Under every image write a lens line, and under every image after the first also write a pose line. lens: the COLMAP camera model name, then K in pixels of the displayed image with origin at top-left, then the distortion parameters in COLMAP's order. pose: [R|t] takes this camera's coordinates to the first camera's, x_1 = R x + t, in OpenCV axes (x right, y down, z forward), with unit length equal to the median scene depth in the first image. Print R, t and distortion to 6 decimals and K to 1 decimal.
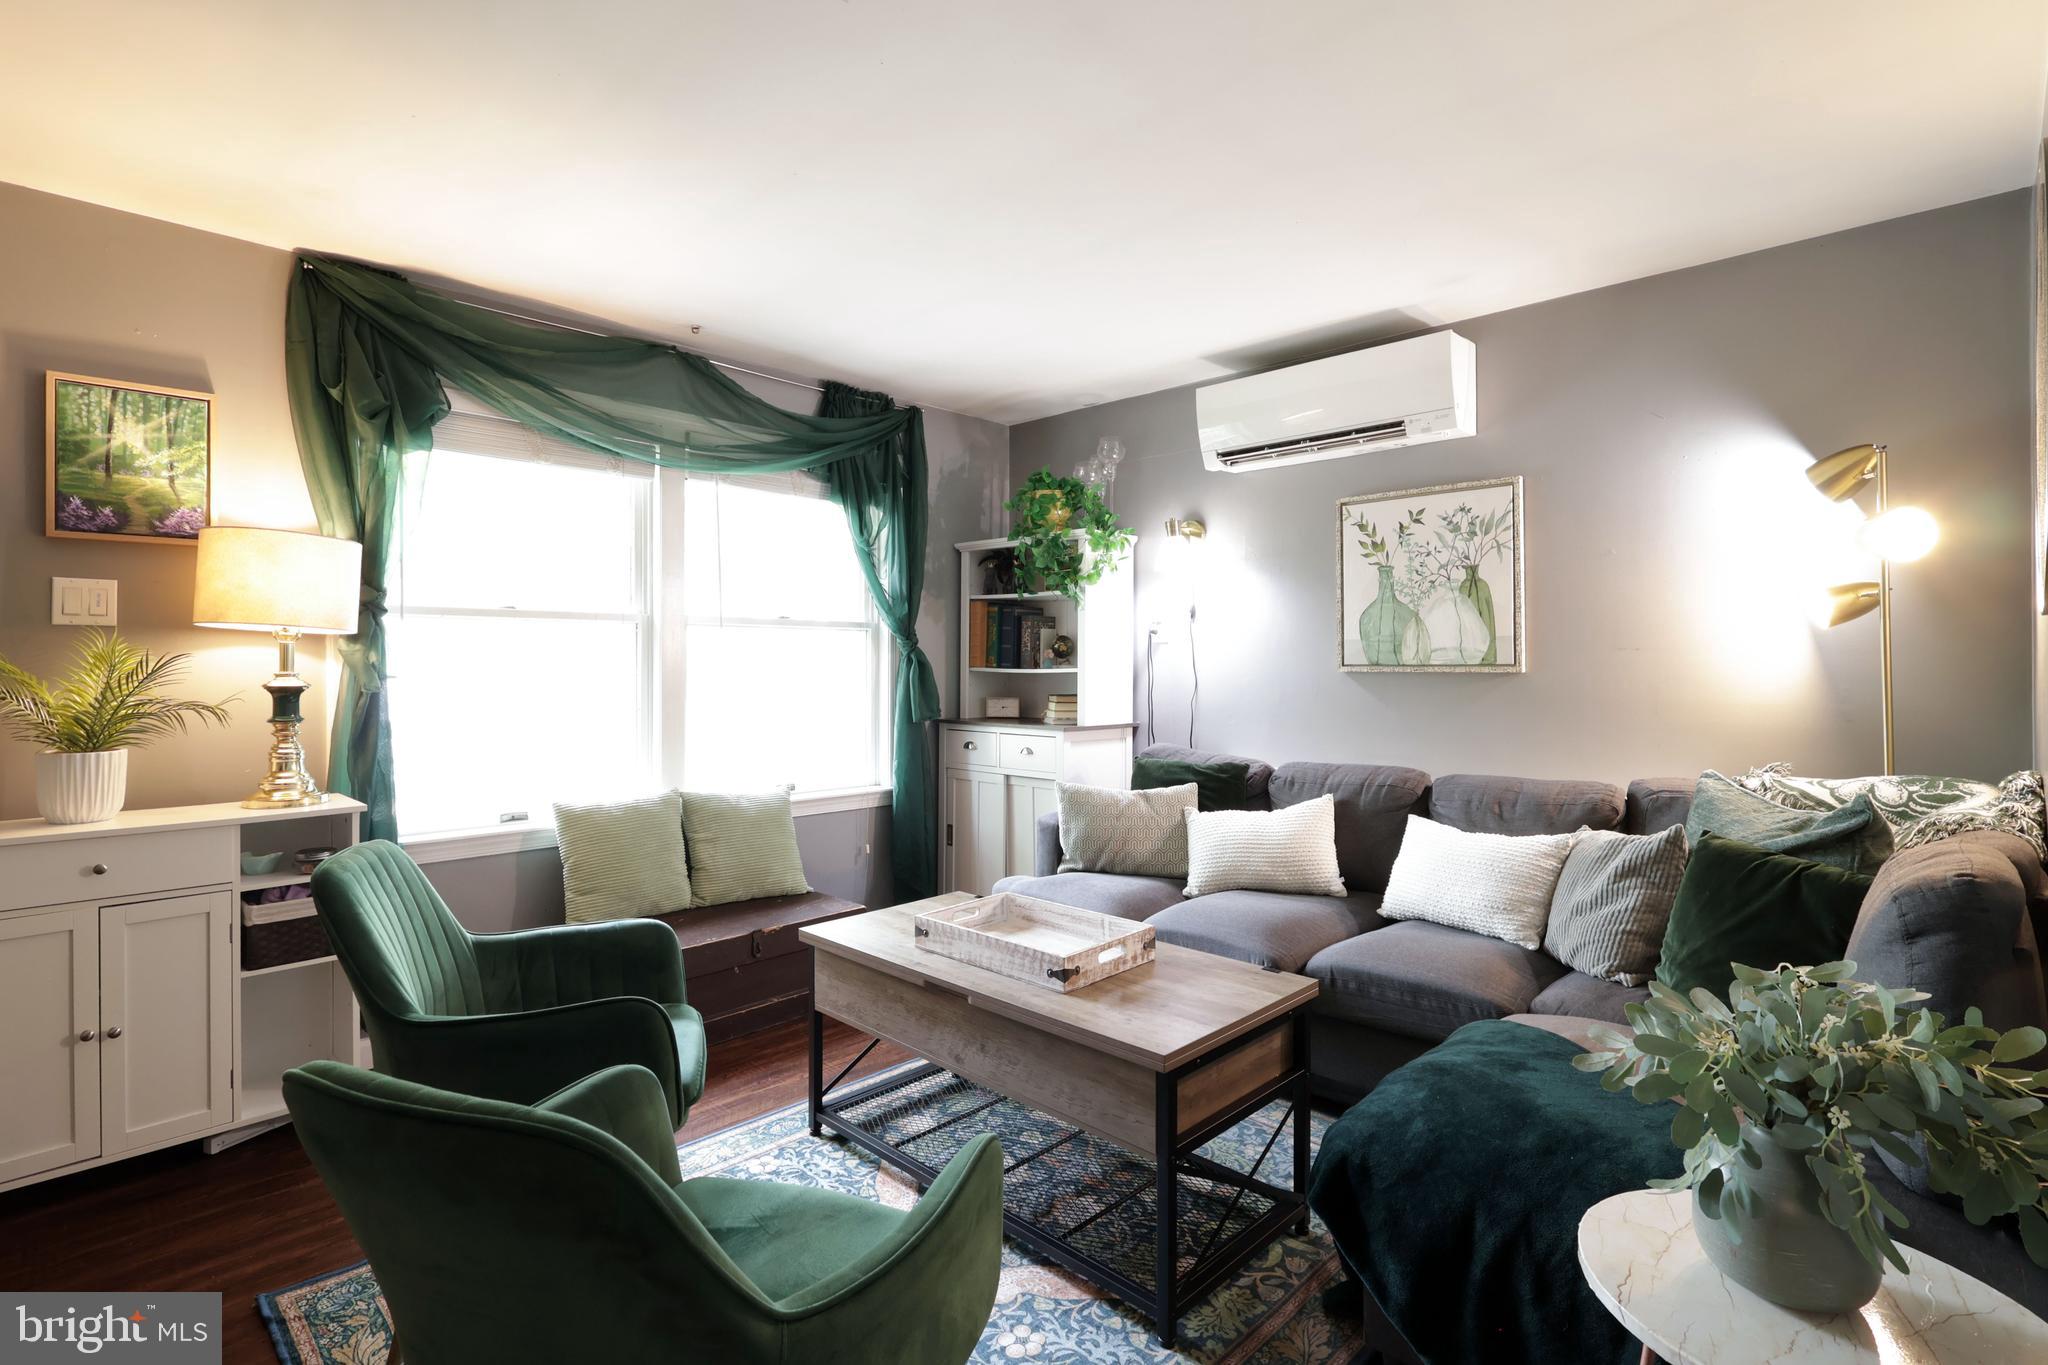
lens RADIAL K [[977.0, 0, 1010.8], [0, 977.0, 669.8], [0, 0, 1]] dist [0.005512, 0.000019]
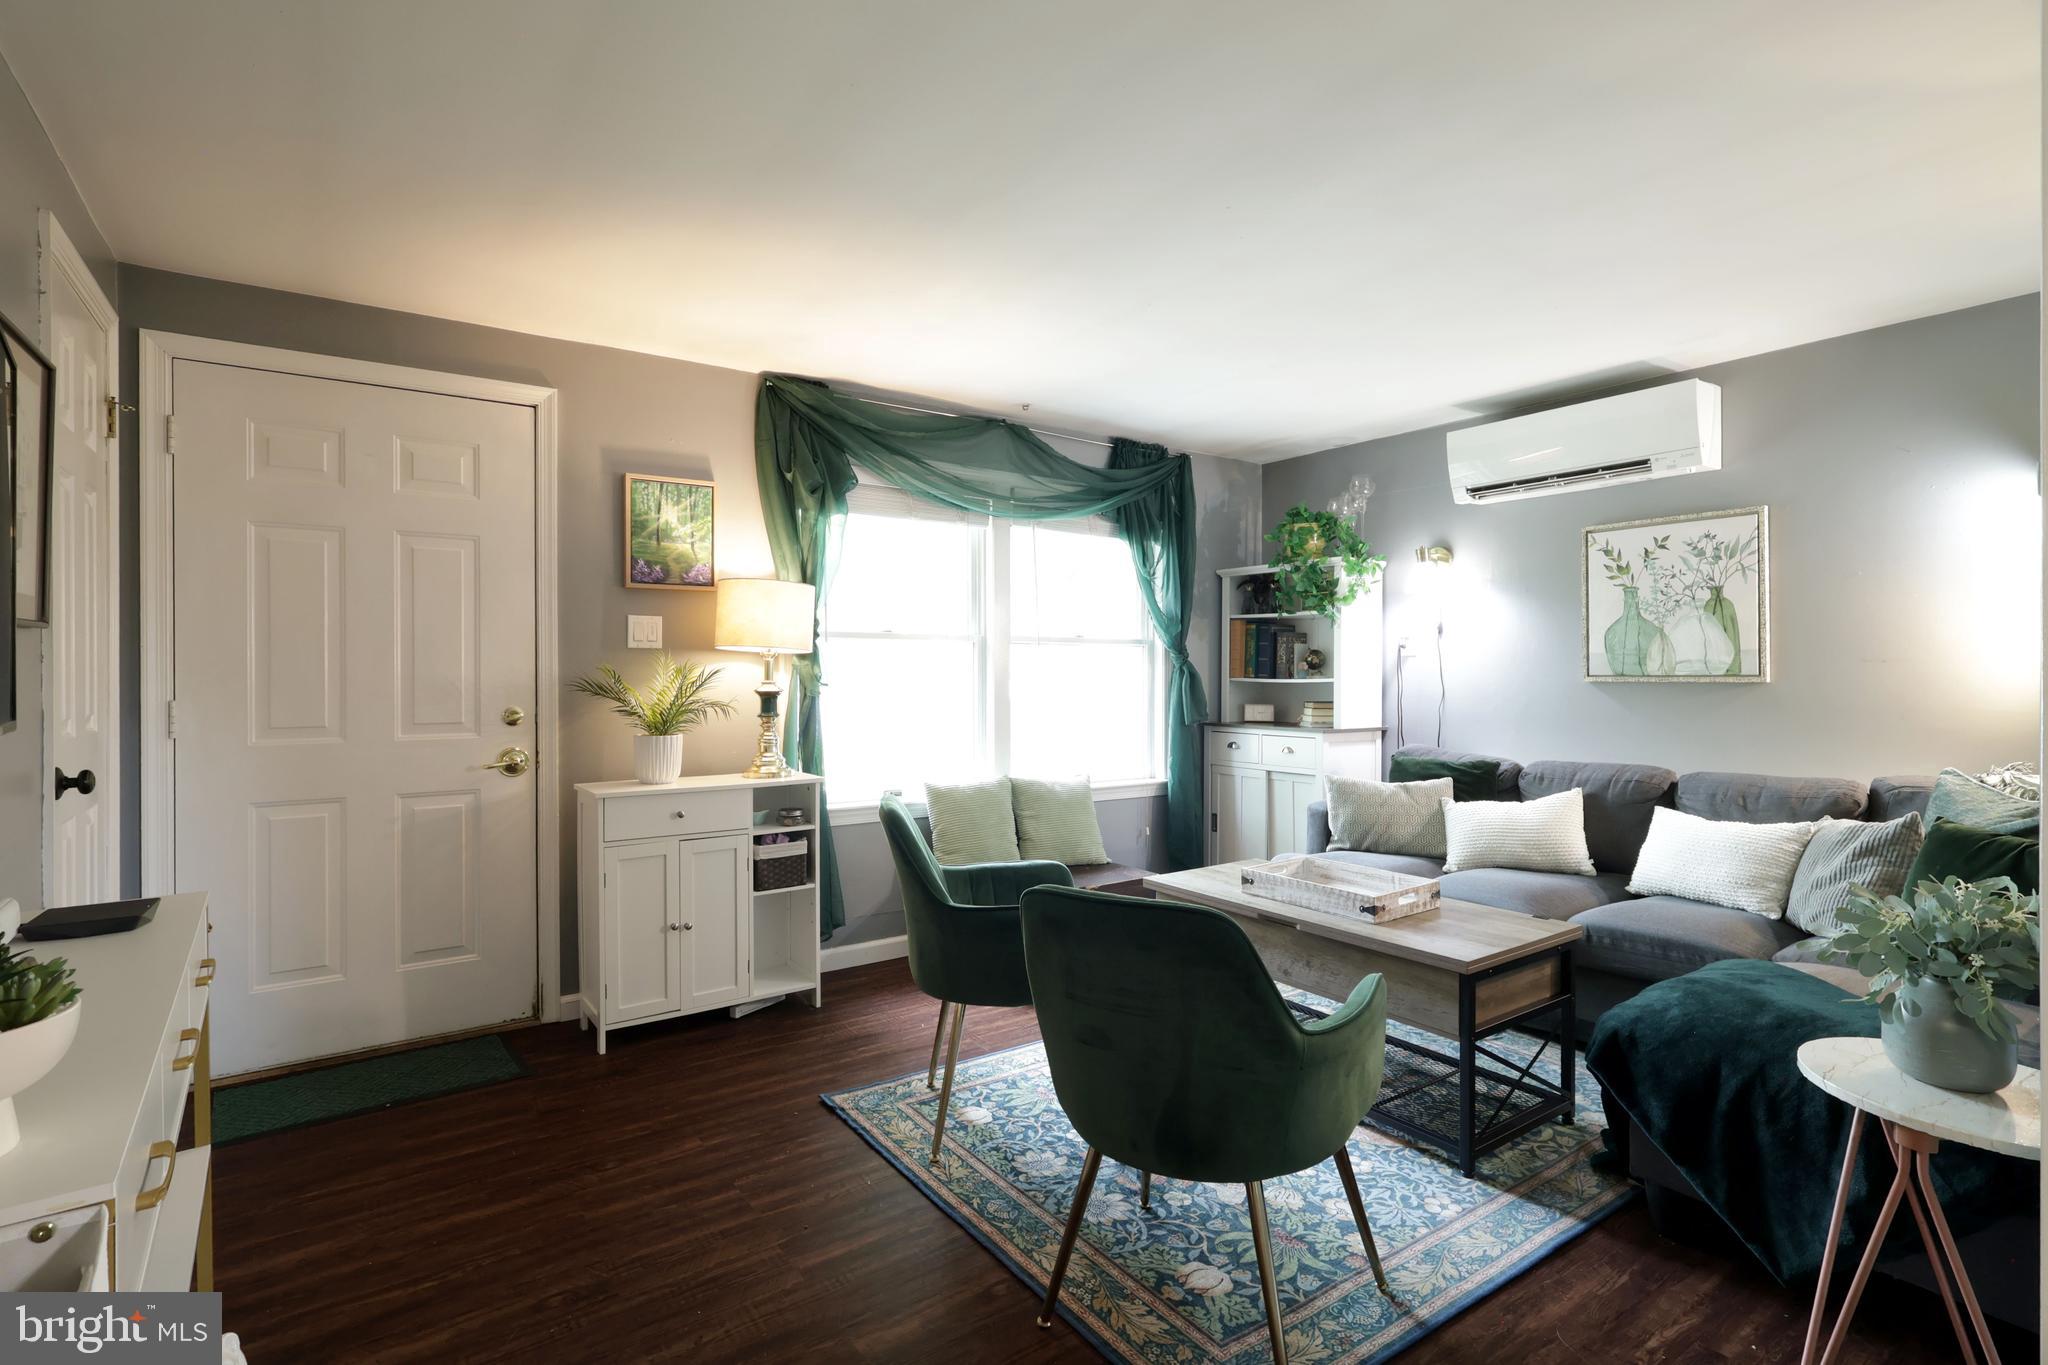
lens RADIAL K [[977.0, 0, 1019.1], [0, 977.0, 681.0], [0, 0, 1]] dist [0.005512, 0.000019]
pose [[0.984527, 0.000850, -0.175228, -0.119486], [-0.000705, 0.999999, 0.000888, 0.000808], [0.175229, -0.000751, 0.984527, -0.246866]]
